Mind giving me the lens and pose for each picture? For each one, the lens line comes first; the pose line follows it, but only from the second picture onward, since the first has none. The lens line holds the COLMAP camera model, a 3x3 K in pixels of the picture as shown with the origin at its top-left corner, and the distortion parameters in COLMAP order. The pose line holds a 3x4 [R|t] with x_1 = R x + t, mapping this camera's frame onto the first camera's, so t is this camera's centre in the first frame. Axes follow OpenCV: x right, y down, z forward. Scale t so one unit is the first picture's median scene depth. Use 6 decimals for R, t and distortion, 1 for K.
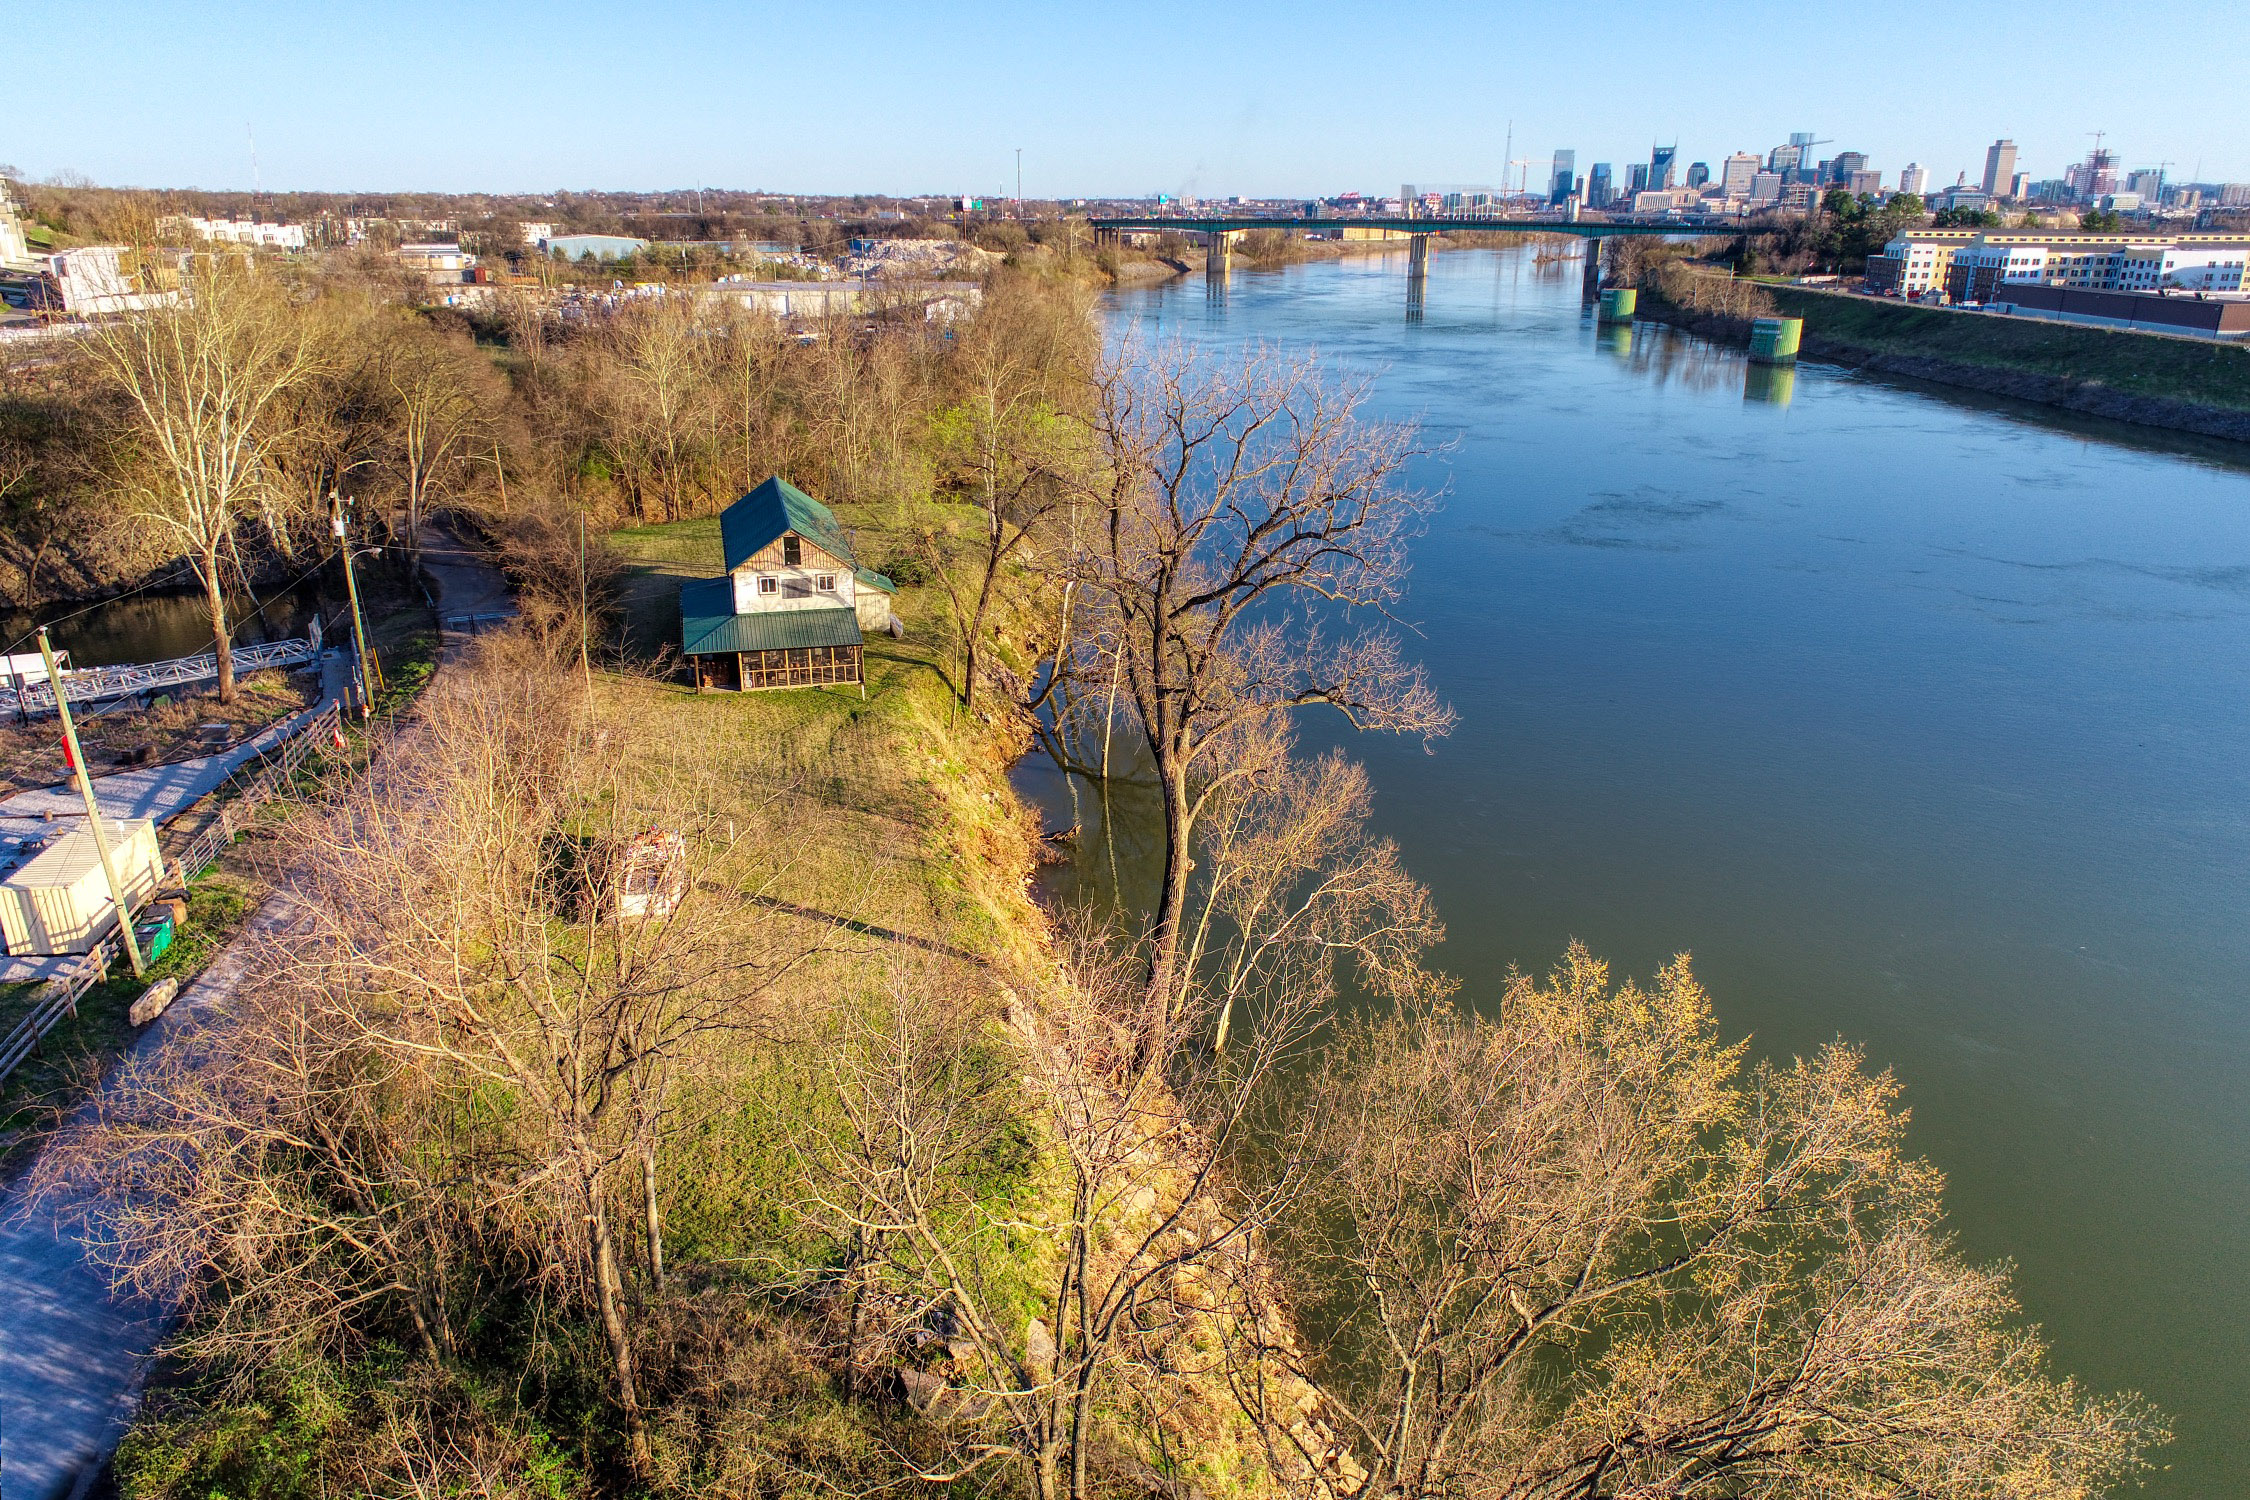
lens RADIAL K [[1508.8, 0, 1127.2], [0, 1508.8, 764.6], [0, 0, 1]] dist [-0.017402, 0.009028]
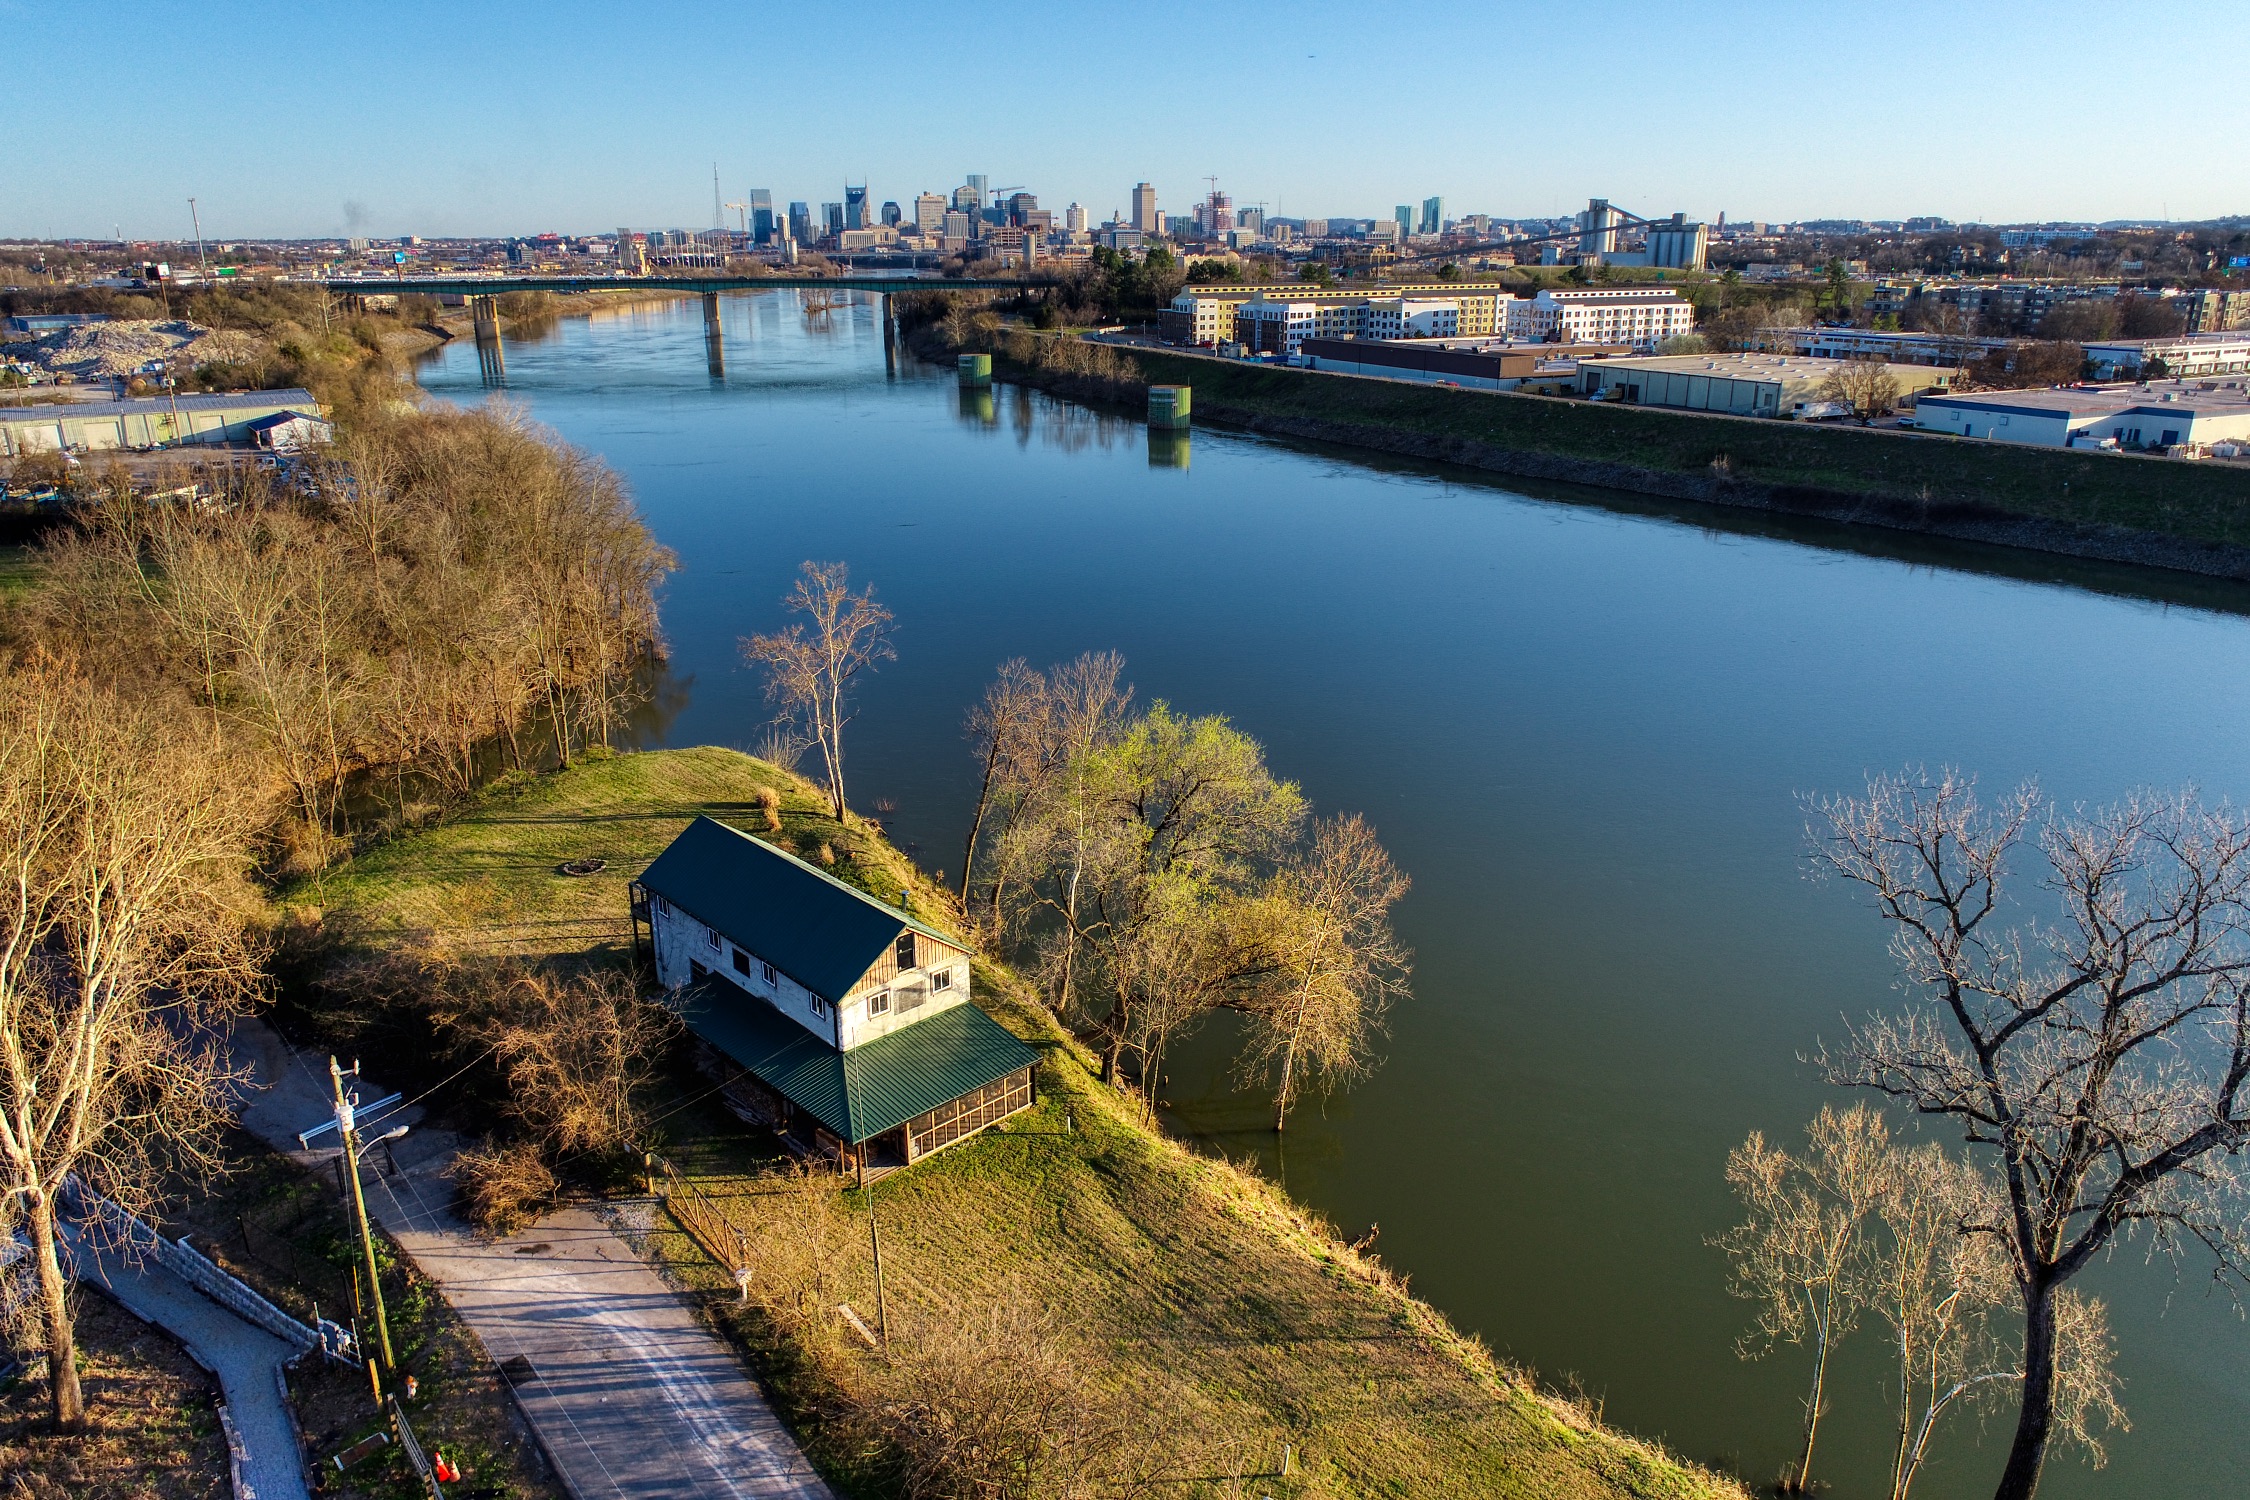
lens RADIAL K [[1508.8, 0, 1122.1], [0, 1508.8, 757.7], [0, 0, 1]] dist [-0.017402, 0.009028]
pose [[0.879782, -0.160270, 0.447547, -0.078688], [0.171076, 0.985120, 0.016480, -0.040639], [-0.443529, 0.062066, 0.894109, 0.049261]]
